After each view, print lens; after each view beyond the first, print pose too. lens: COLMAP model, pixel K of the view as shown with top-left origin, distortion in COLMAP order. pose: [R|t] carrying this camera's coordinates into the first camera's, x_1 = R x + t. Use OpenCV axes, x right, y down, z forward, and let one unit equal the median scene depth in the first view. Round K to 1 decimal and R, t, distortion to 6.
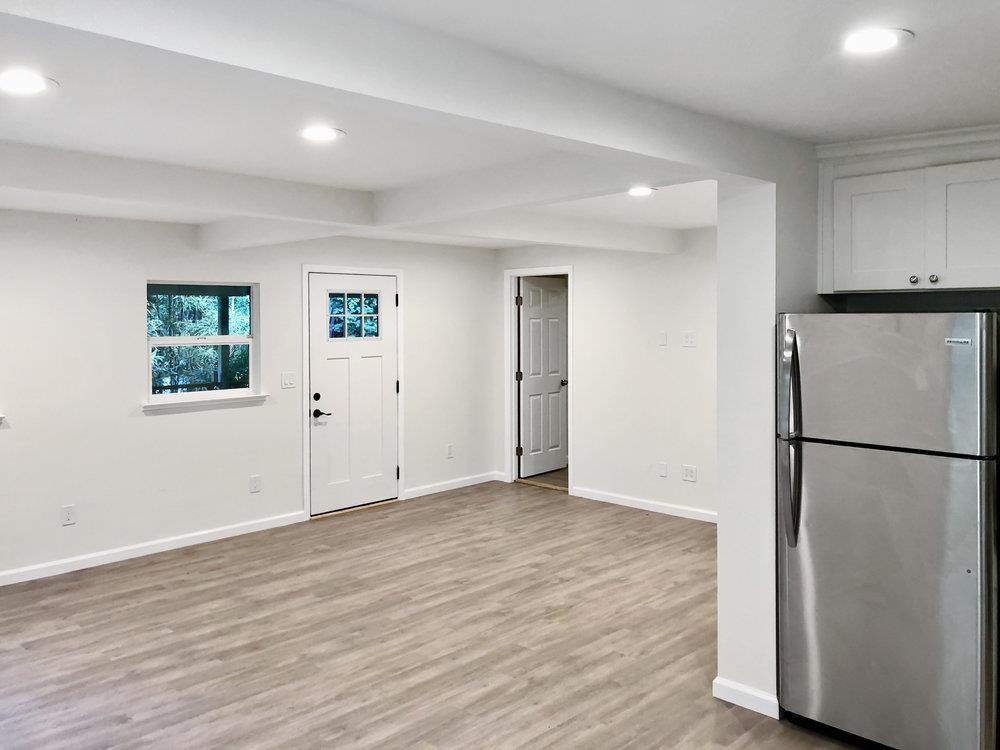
lens RADIAL K [[831.3, 0, 504.1], [0, 831.3, 368.1], [0, 0, 1]] dist [0.045256, -0.027413]
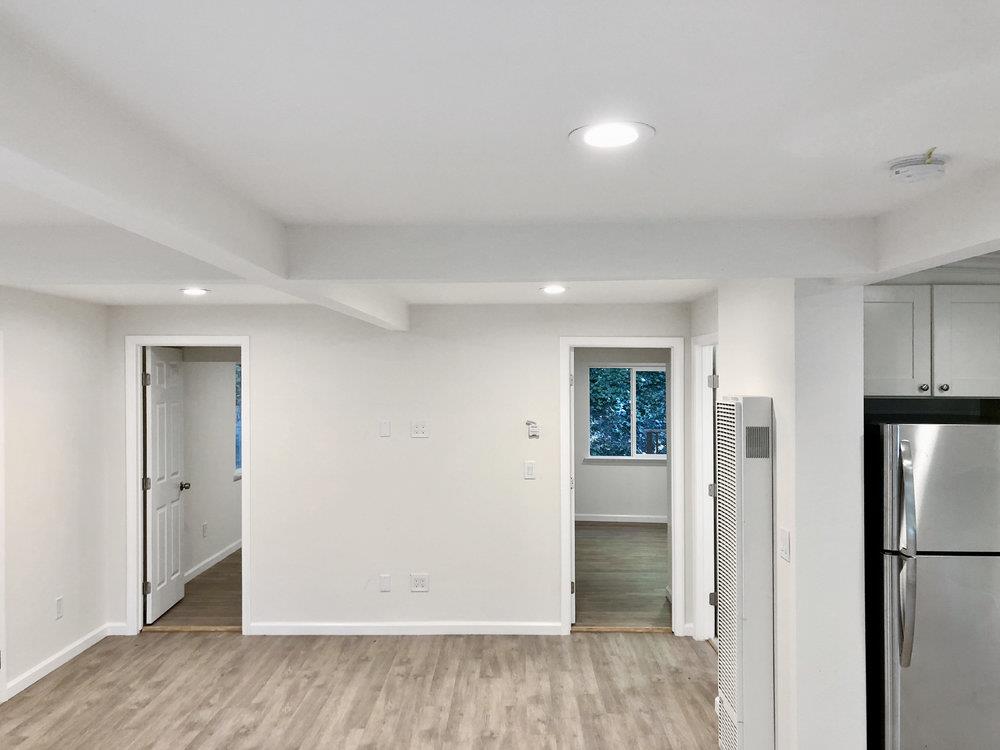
lens RADIAL K [[831.3, 0, 499.1], [0, 831.3, 383.0], [0, 0, 1]] dist [0.045256, -0.027413]
pose [[0.704046, 0.005511, 0.710133, -0.287362], [0.035093, 0.998478, -0.042541, -0.035891], [-0.709286, 0.054872, 0.702782, 0.267480]]
